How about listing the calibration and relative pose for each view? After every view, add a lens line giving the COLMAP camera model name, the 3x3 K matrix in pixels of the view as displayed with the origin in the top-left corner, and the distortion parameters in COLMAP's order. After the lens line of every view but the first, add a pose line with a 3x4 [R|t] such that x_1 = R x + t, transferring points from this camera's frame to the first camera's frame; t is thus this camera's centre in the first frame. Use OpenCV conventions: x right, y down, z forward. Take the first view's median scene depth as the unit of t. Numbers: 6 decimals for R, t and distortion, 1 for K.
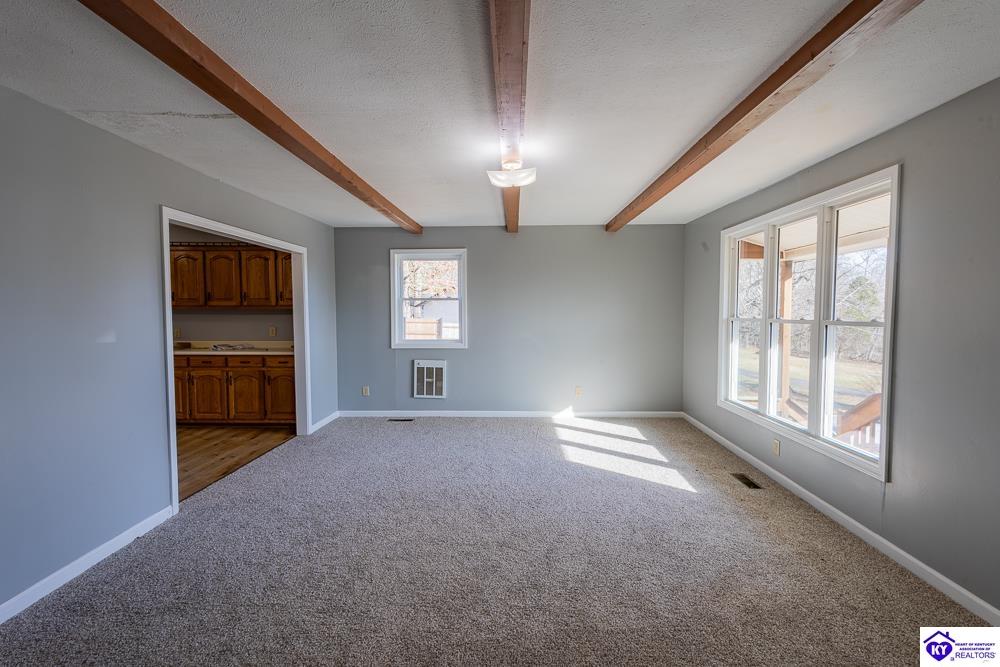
lens RADIAL K [[459.0, 0, 501.8], [0, 459.0, 330.7], [0, 0, 1]] dist [0.009756, 0.000047]
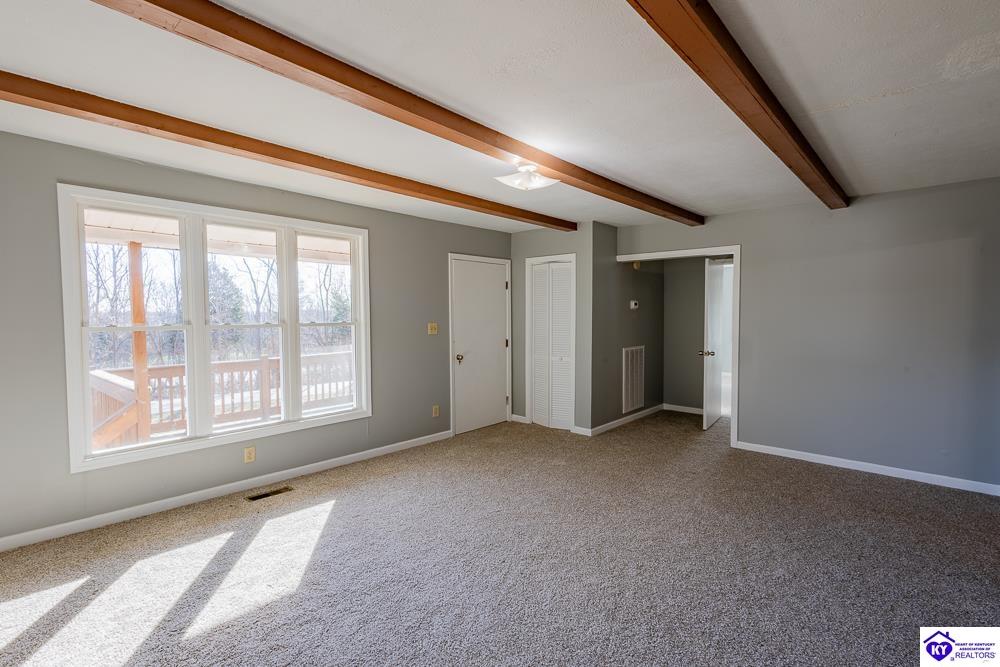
lens RADIAL K [[468.3, 0, 501.3], [0, 468.3, 331.6], [0, 0, 1]] dist [0.012508, -0.000327]
pose [[-0.766703, -0.024871, 0.641520, -0.314220], [0.030167, 0.996750, 0.074696, -0.046265], [-0.641293, 0.076622, -0.763461, 0.971786]]
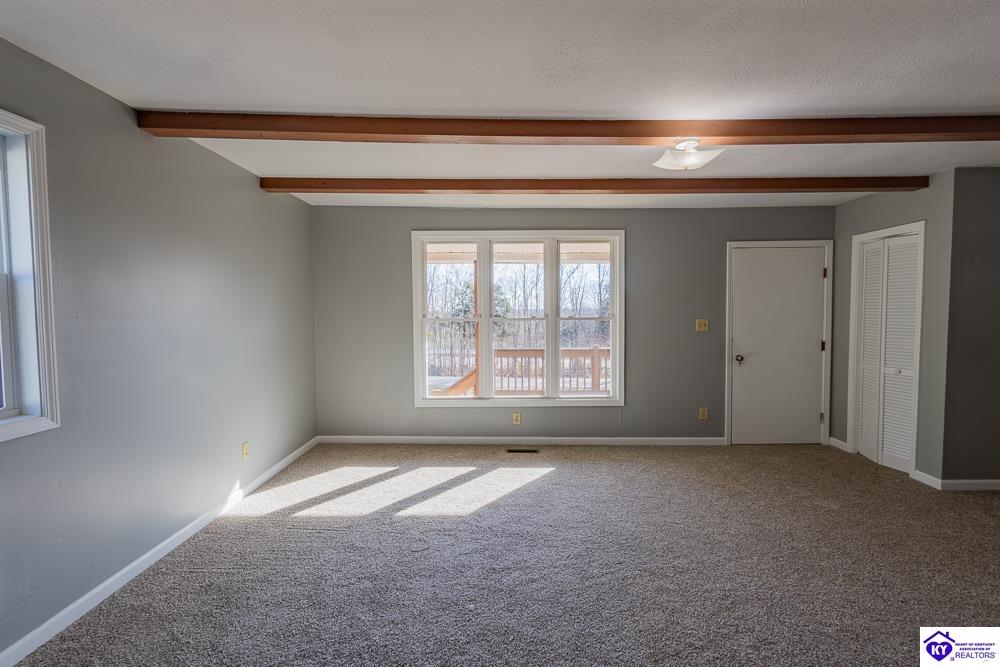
lens RADIAL K [[459.0, 0, 501.8], [0, 459.0, 330.7], [0, 0, 1]] dist [0.009756, 0.000047]
pose [[-0.036962, -0.044913, 0.998307, -0.455854], [0.049240, 0.997694, 0.046708, -0.034006], [-0.998103, 0.050883, -0.034666, 0.744259]]
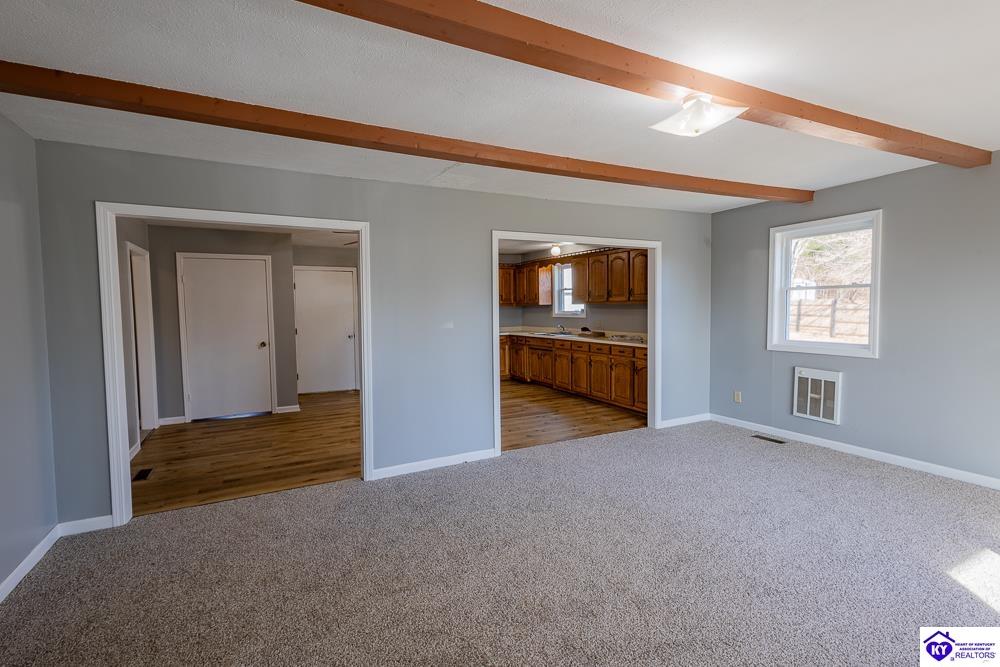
lens RADIAL K [[468.3, 0, 501.3], [0, 468.3, 331.6], [0, 0, 1]] dist [0.012508, -0.000327]
pose [[0.479431, 0.041116, -0.876616, 0.288926], [-0.027099, 0.999119, 0.032041, -0.008407], [0.877161, 0.008394, 0.480123, 0.201742]]
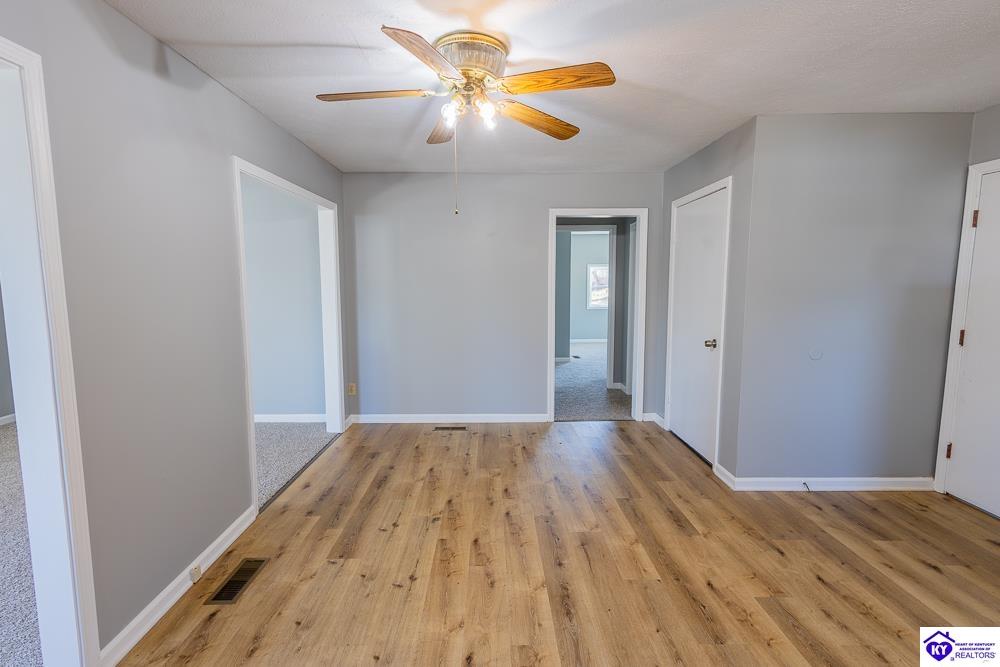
lens RADIAL K [[468.3, 0, 501.3], [0, 468.3, 331.6], [0, 0, 1]] dist [0.012508, -0.000327]
pose [[-0.998999, 0.005958, -0.044337, -0.691736], [-0.000805, 0.988535, 0.150990, -0.038617], [0.044728, 0.150874, -0.987541, 0.868833]]
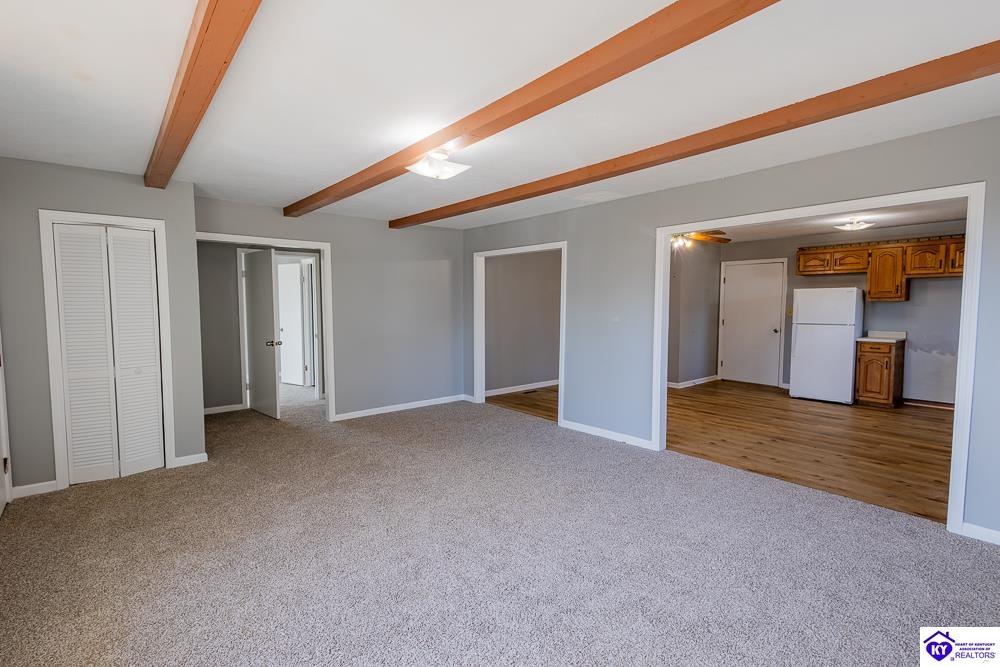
lens RADIAL K [[461.8, 0, 499.4], [0, 461.8, 332.2], [0, 0, 1]] dist [0.014340, -0.001527]
pose [[-0.743051, 0.047483, -0.667548, 0.319824], [-0.025991, 0.994680, 0.099683, -0.047358], [0.668730, 0.091420, -0.737863, 0.980905]]
